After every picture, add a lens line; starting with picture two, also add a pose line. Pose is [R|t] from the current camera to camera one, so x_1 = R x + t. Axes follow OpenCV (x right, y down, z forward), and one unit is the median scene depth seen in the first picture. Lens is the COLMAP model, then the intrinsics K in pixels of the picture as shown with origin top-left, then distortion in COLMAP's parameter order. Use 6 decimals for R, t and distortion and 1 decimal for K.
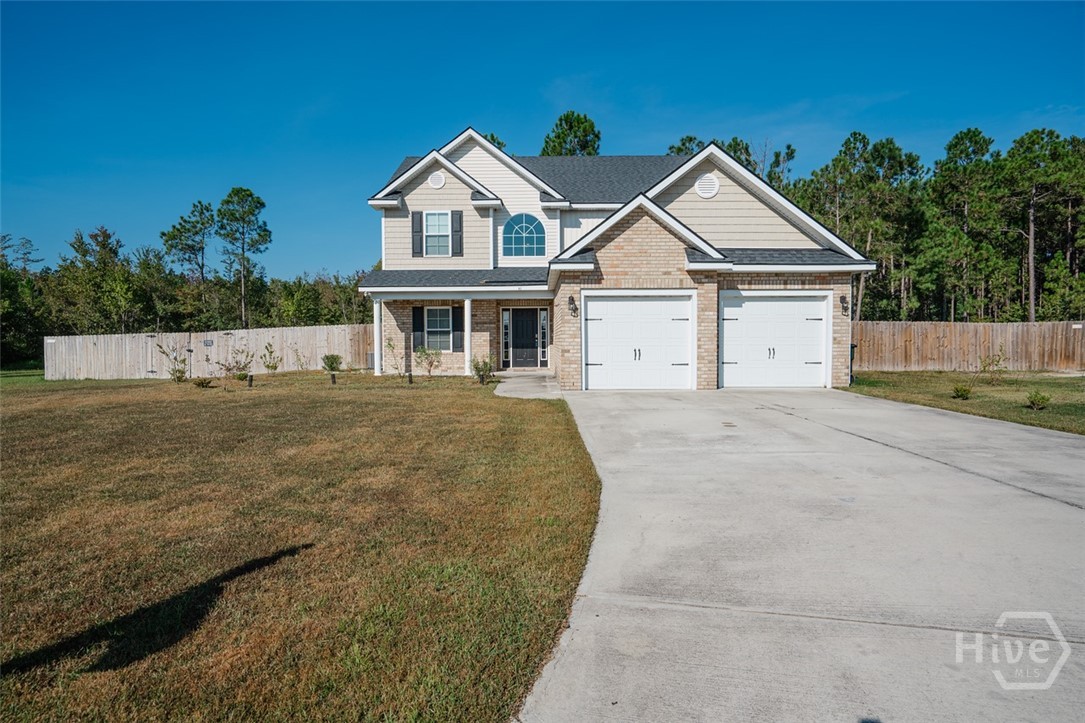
lens RADIAL K [[620.3, 0, 542.5], [0, 620.3, 361.5], [0, 0, 1]] dist [0.003691, 0.001121]
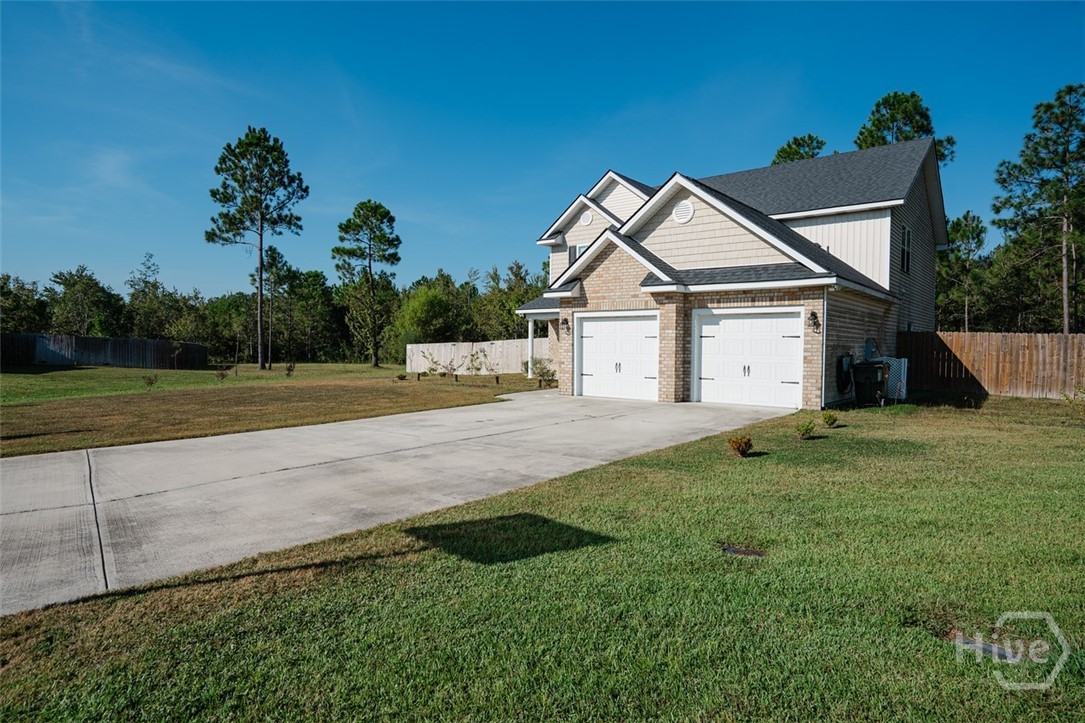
lens RADIAL K [[620.3, 0, 542.5], [0, 620.3, 361.5], [0, 0, 1]] dist [0.003691, 0.001121]
pose [[0.775180, 0.026654, -0.631177, 0.531249], [-0.032934, 0.999456, 0.001758, -0.013763], [0.630881, 0.019425, 0.775637, 0.016735]]
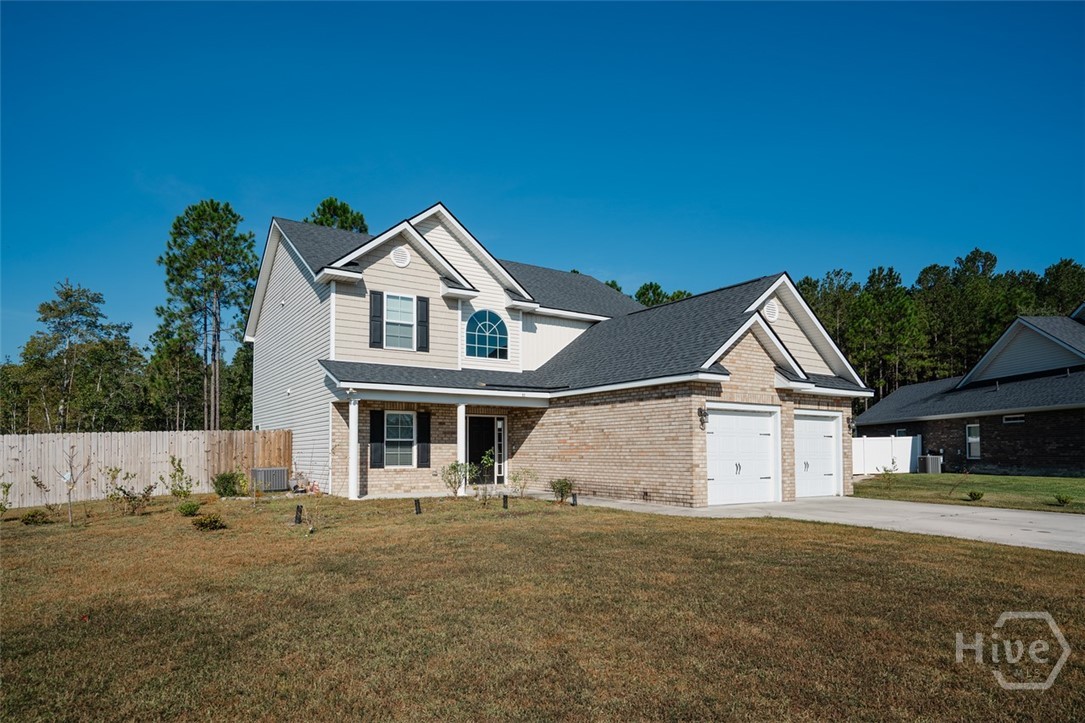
lens RADIAL K [[635.1, 0, 538.9], [0, 635.1, 428.6], [0, 0, 1]] dist [-0.002273, -0.000135]
pose [[0.839343, 0.023868, 0.543078, -0.465474], [0.015476, 0.997582, -0.067761, -0.007888], [-0.543381, 0.065279, 0.836944, 0.218420]]
